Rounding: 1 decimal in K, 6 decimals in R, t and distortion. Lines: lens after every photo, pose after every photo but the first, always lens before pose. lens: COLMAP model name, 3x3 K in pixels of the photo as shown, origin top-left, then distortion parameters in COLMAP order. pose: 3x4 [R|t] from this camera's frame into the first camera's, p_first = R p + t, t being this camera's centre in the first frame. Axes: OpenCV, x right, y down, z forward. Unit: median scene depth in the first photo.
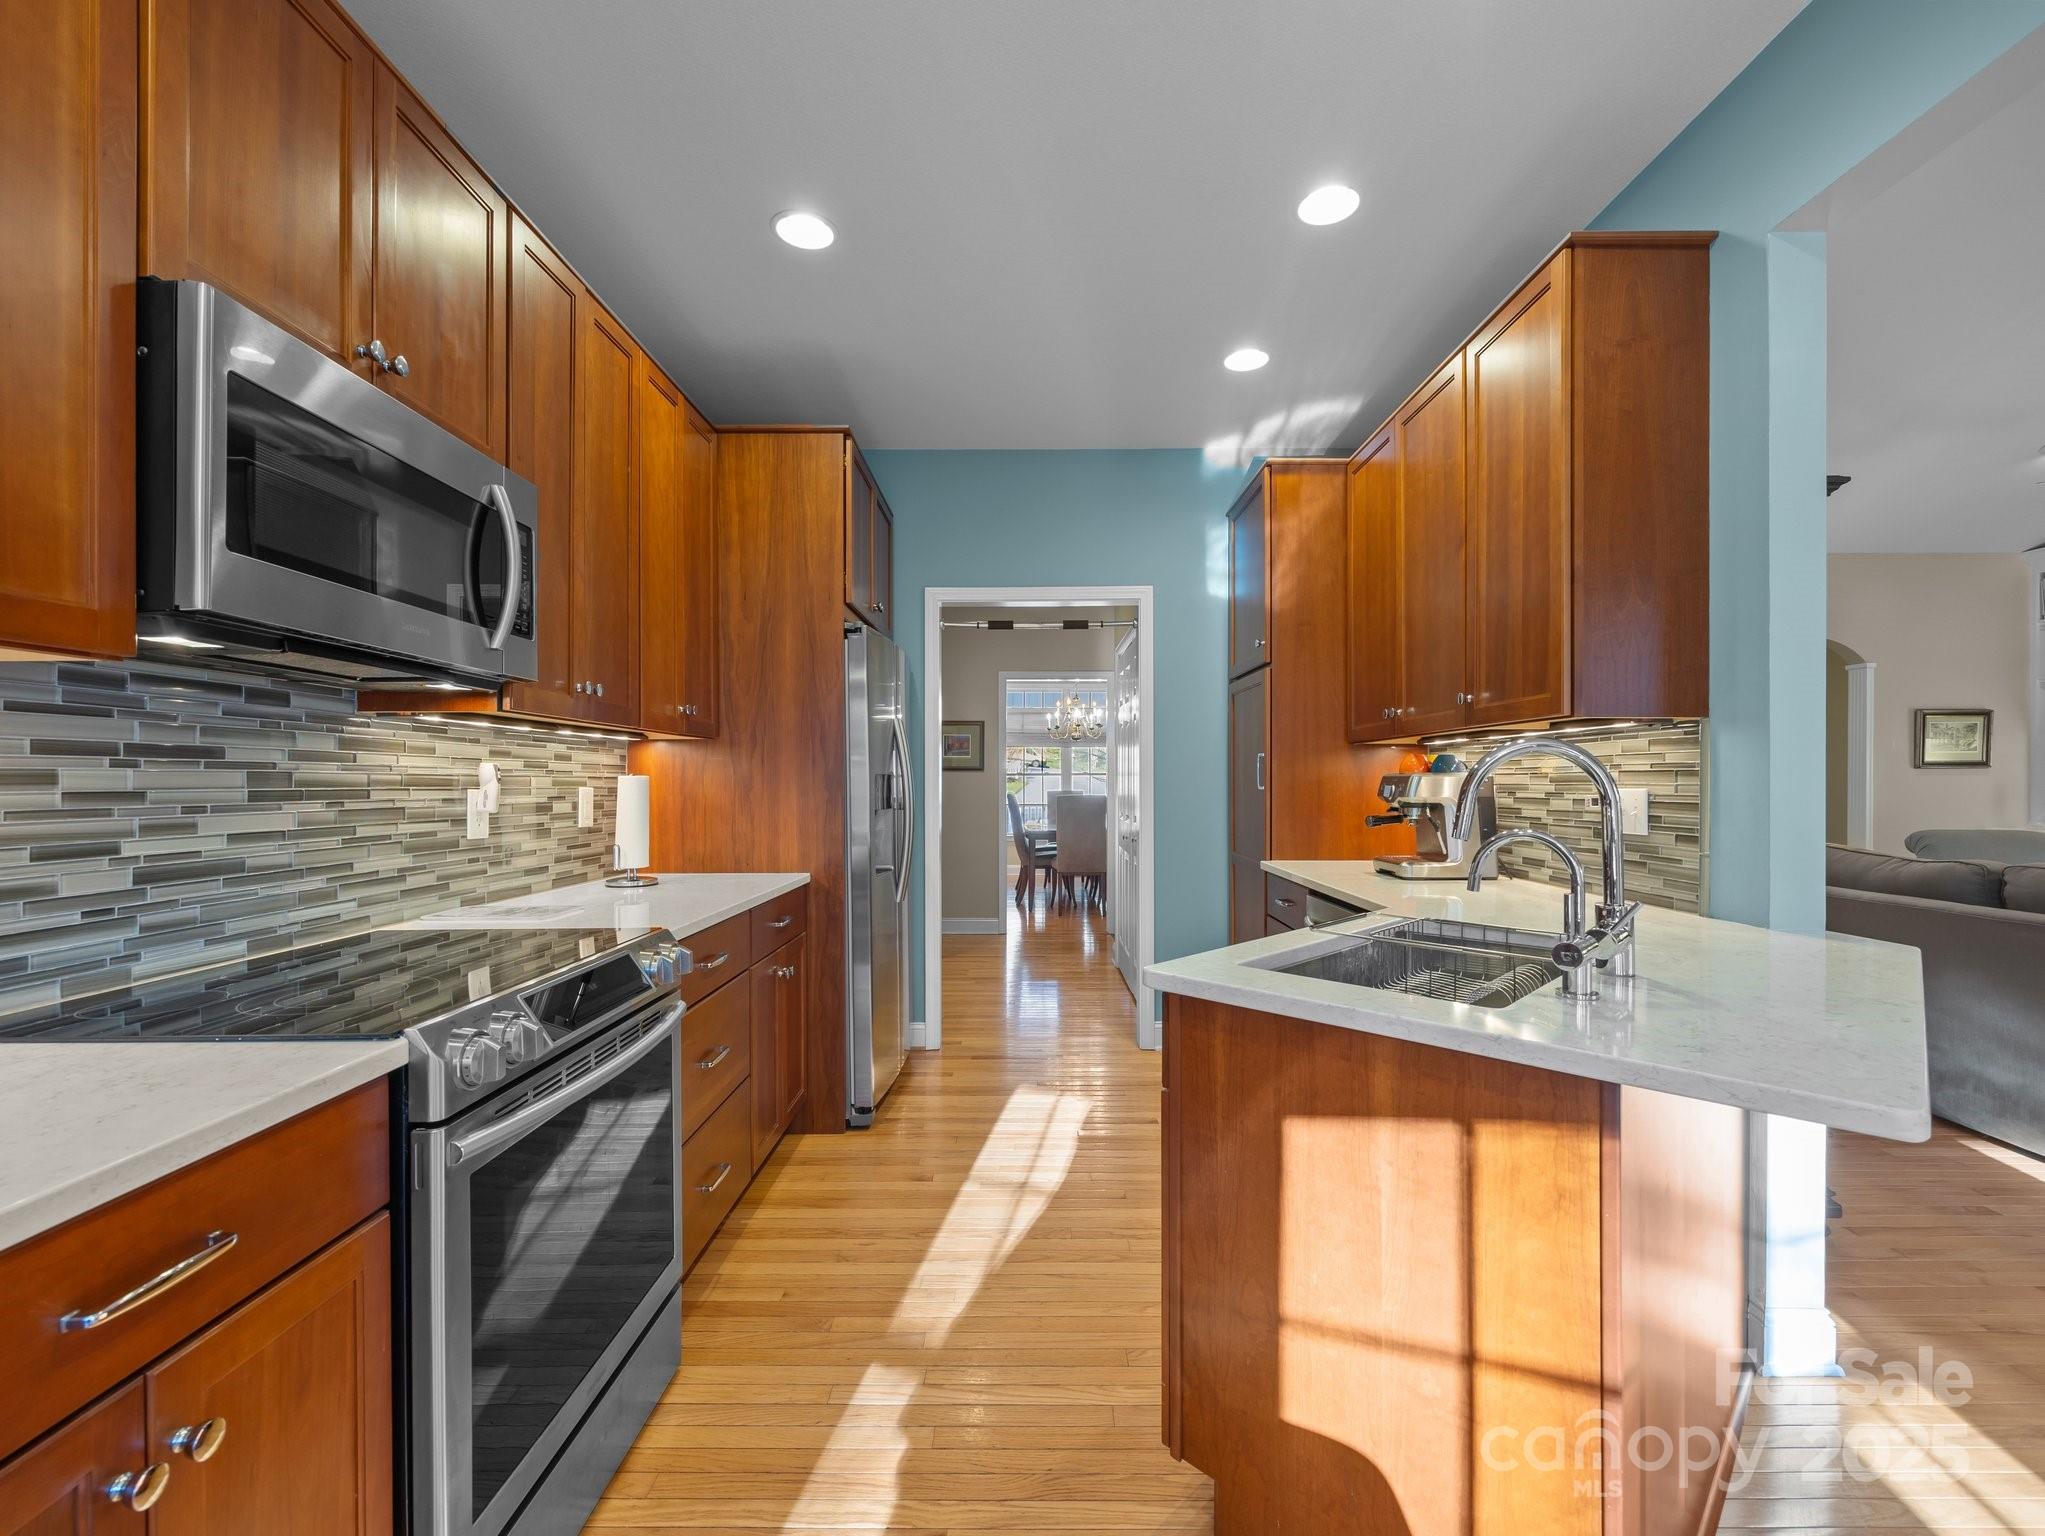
lens RADIAL K [[882.8, 0, 1027.5], [0, 882.8, 780.8], [0, 0, 1]] dist [-0.001543, 0.001416]
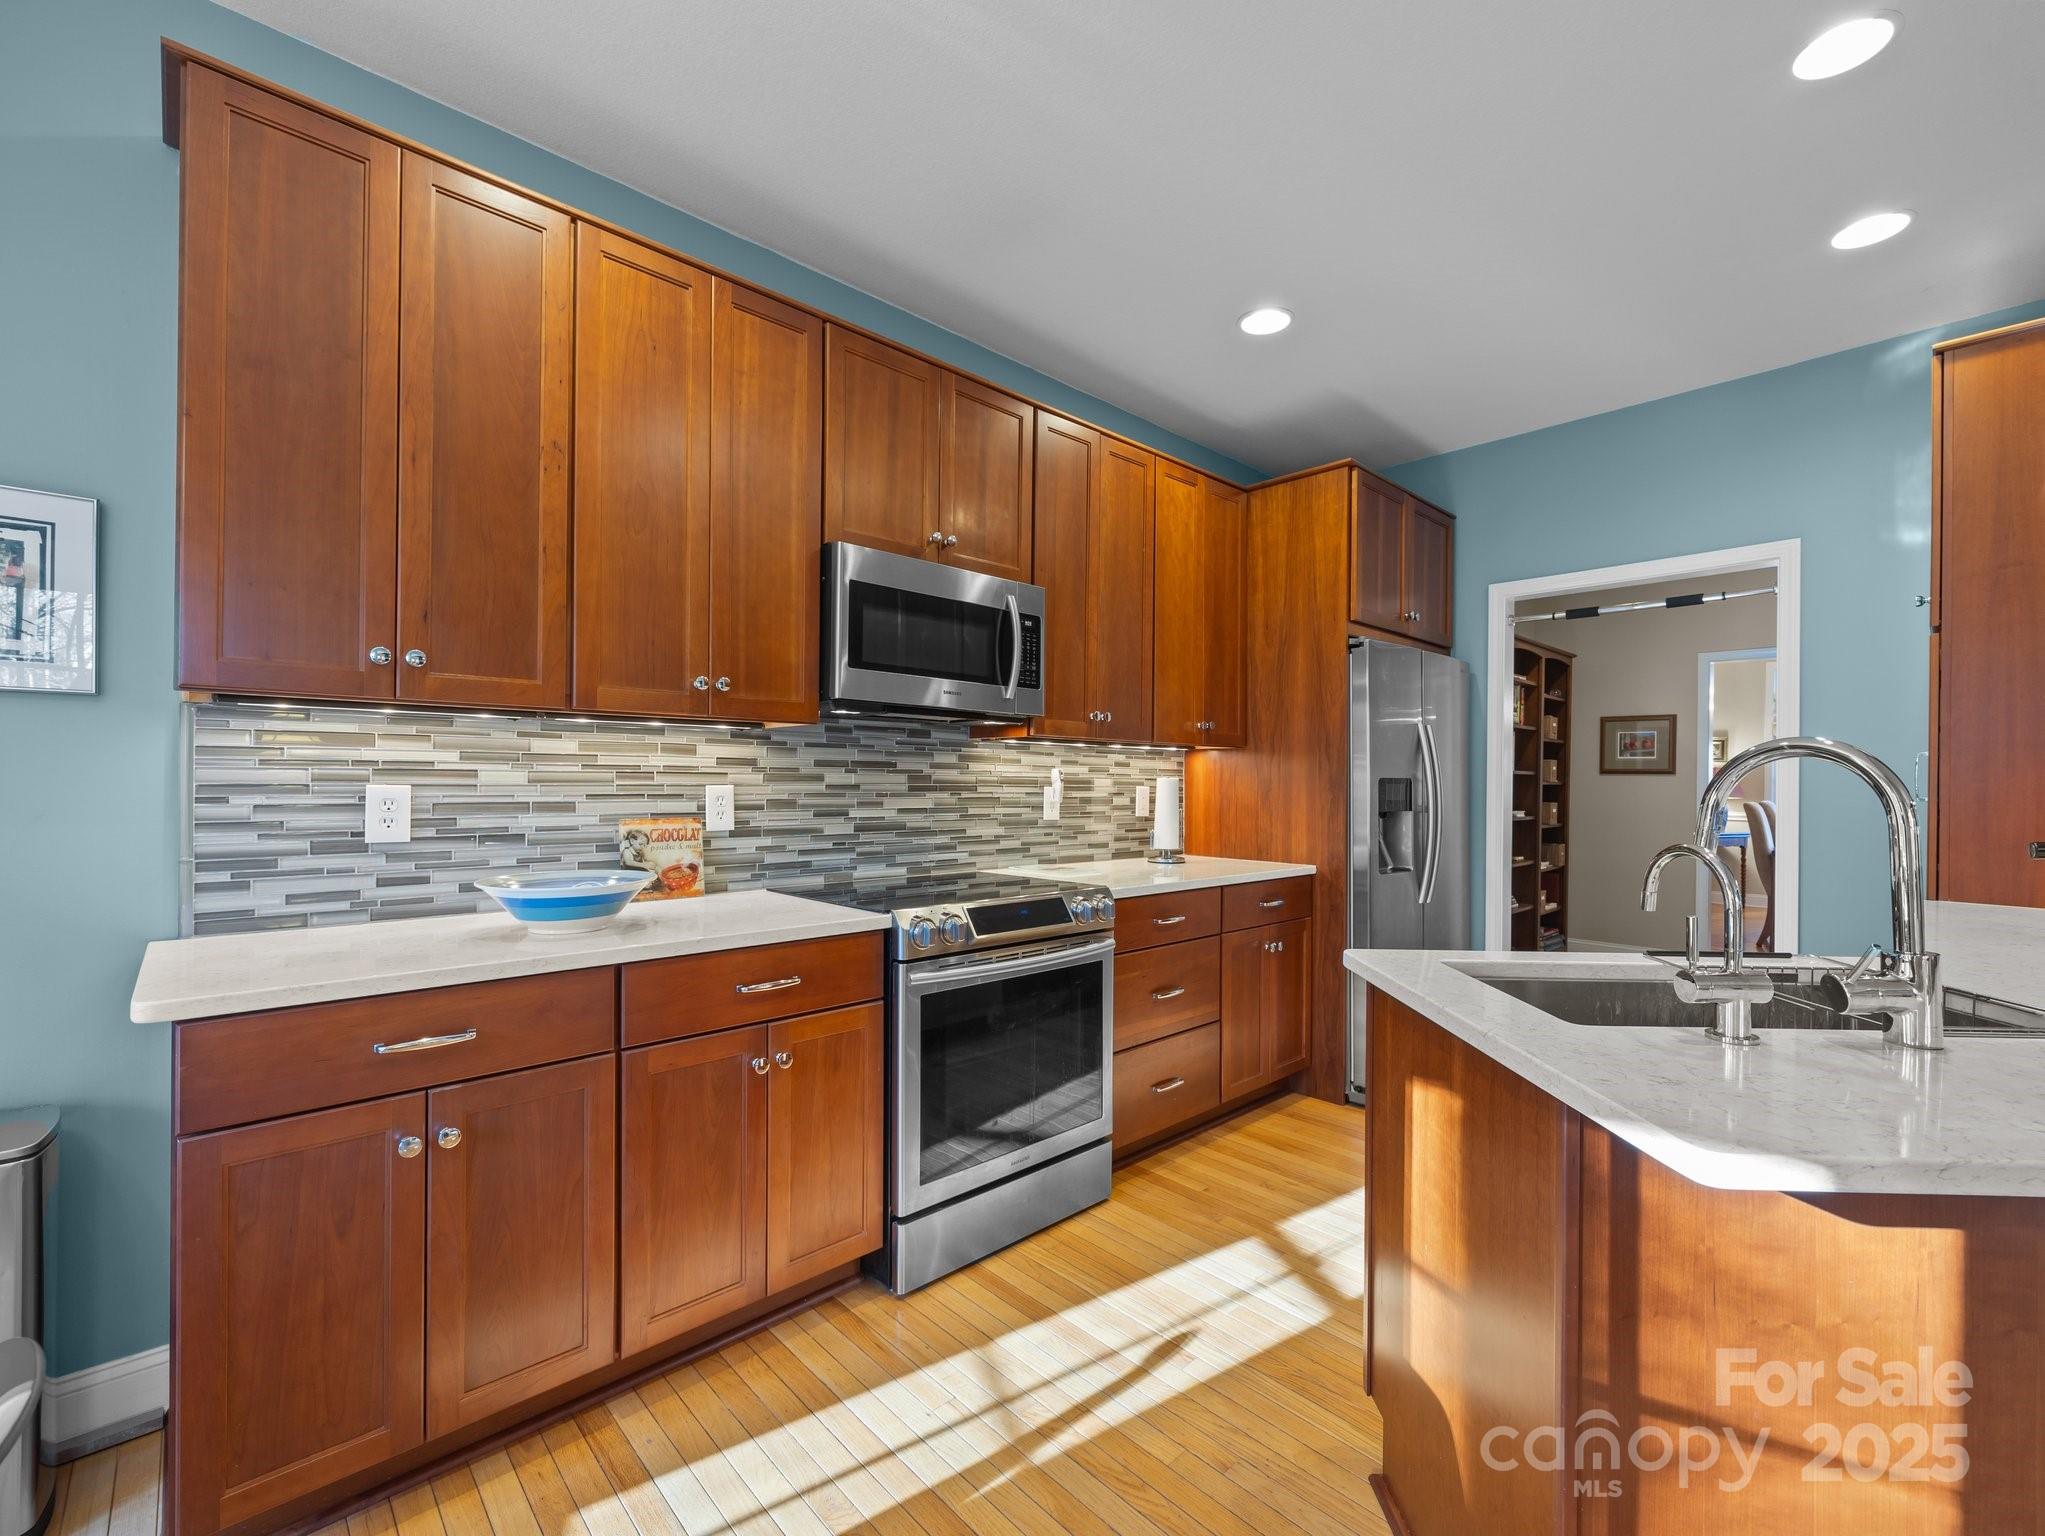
lens RADIAL K [[882.8, 0, 1030.9], [0, 882.8, 779.8], [0, 0, 1]] dist [-0.001543, 0.001416]
pose [[0.686515, 0.005699, -0.727094, 0.458561], [-0.008530, 0.999964, -0.000216, -0.001489], [0.727066, 0.006351, 0.686538, -0.051599]]
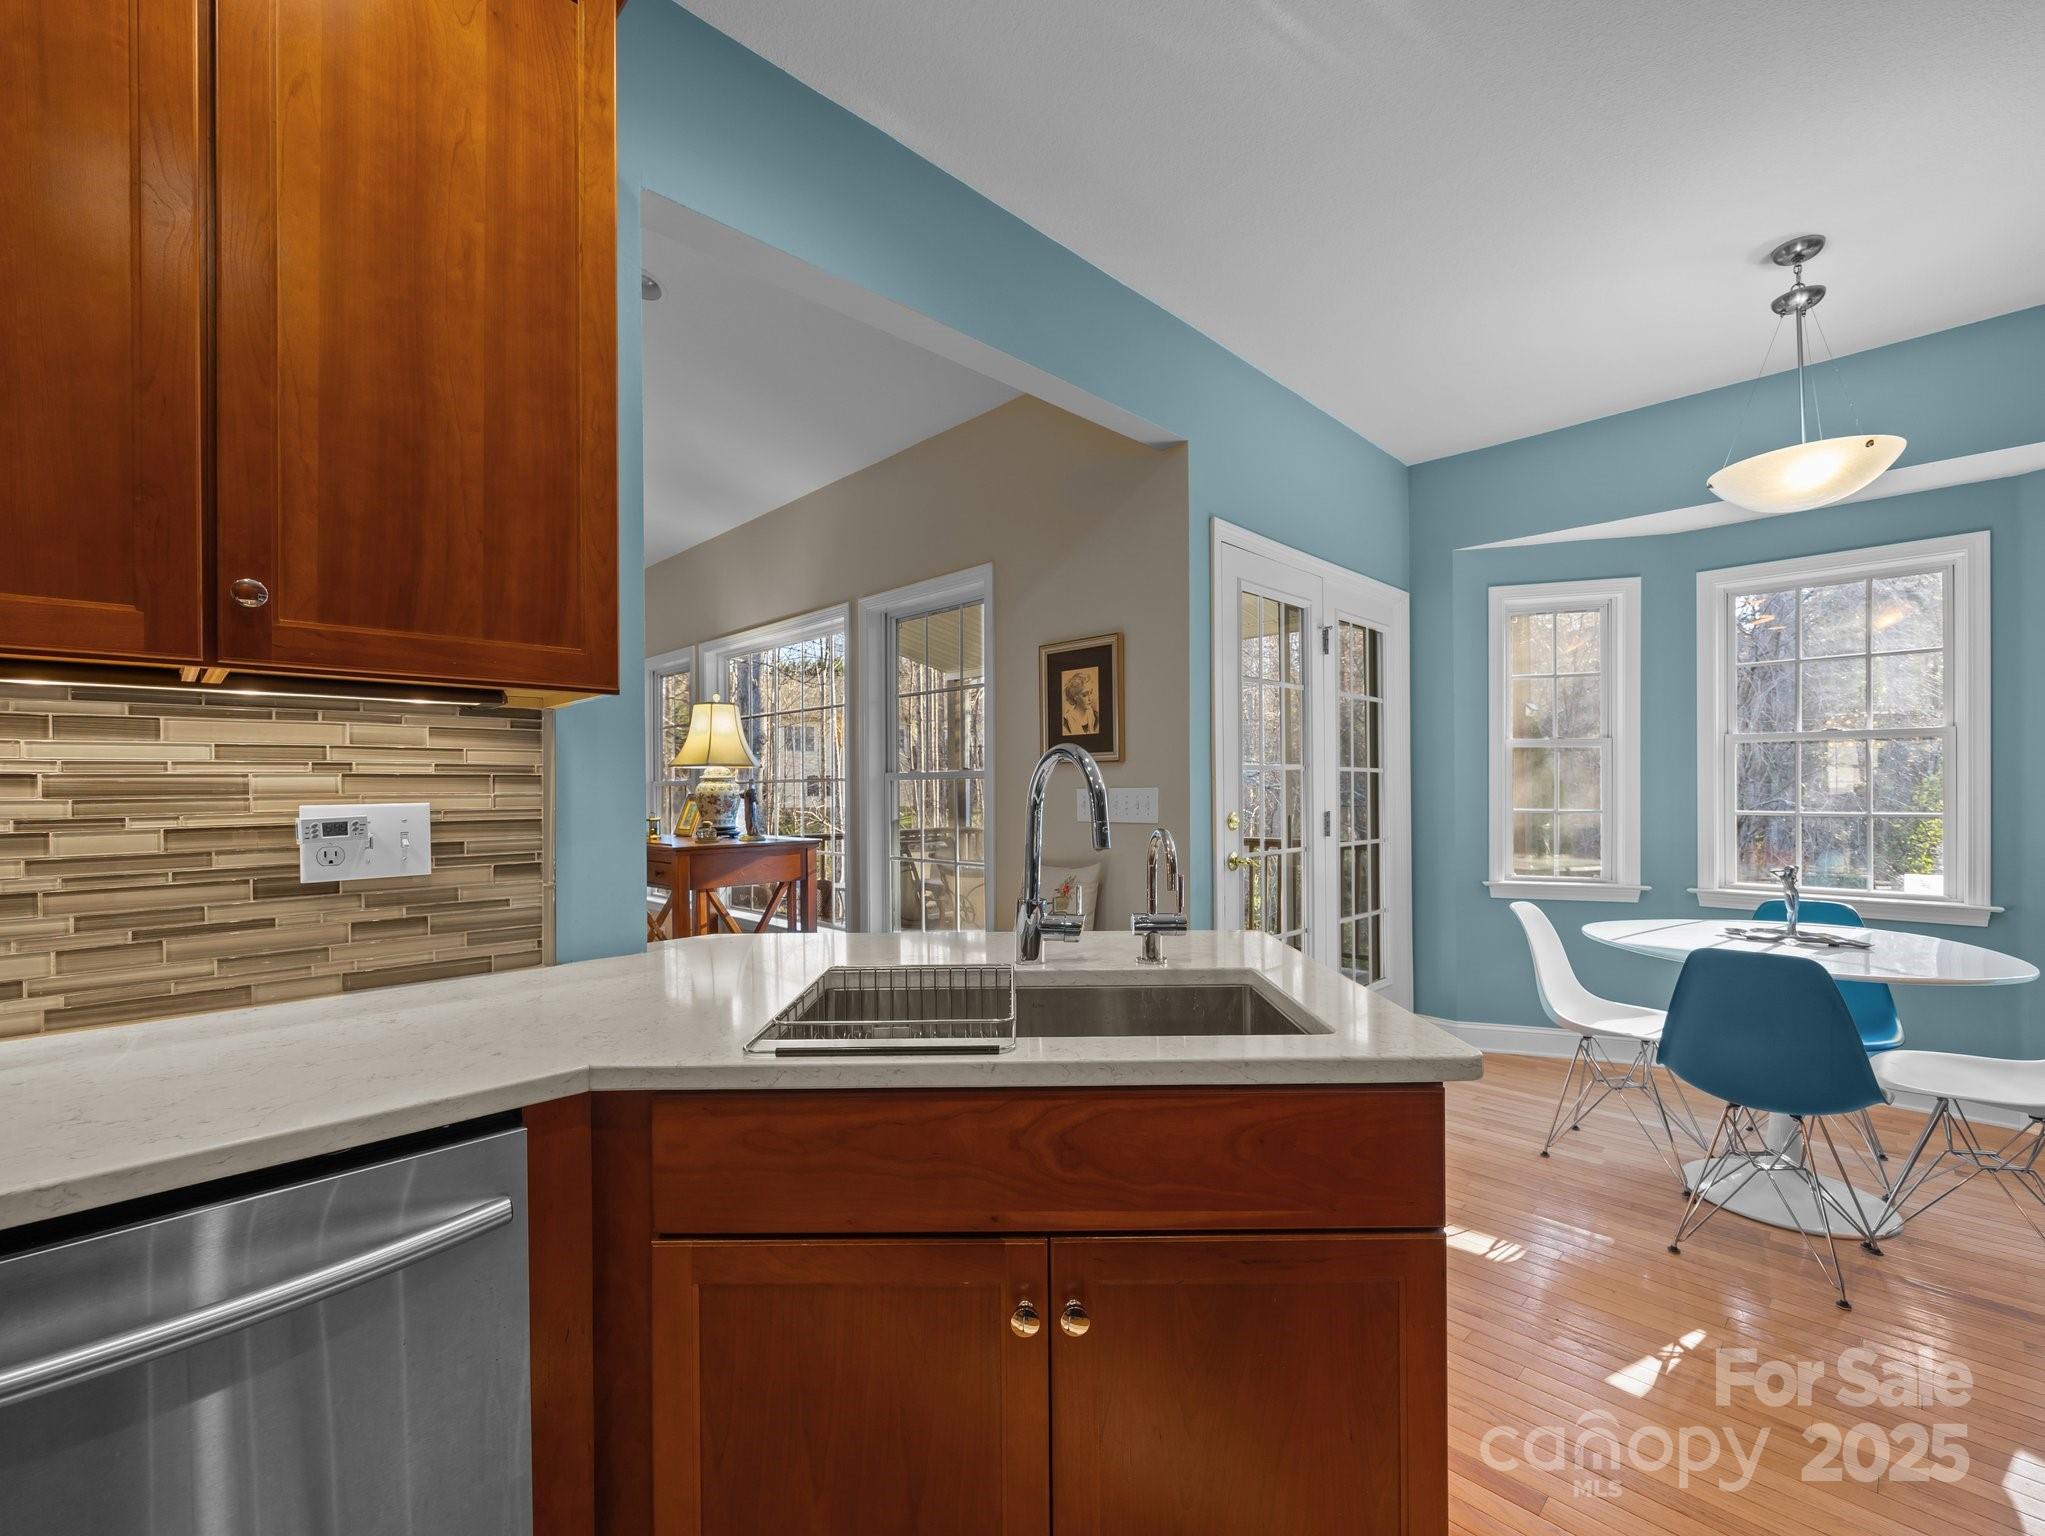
lens RADIAL K [[882.8, 0, 1023.6], [0, 882.8, 790.8], [0, 0, 1]] dist [-0.001543, 0.001416]
pose [[-0.711961, 0.007539, 0.702178, -0.064418], [0.010269, 0.999947, -0.000323, 0.005148], [-0.702144, 0.006980, -0.712001, 1.186398]]
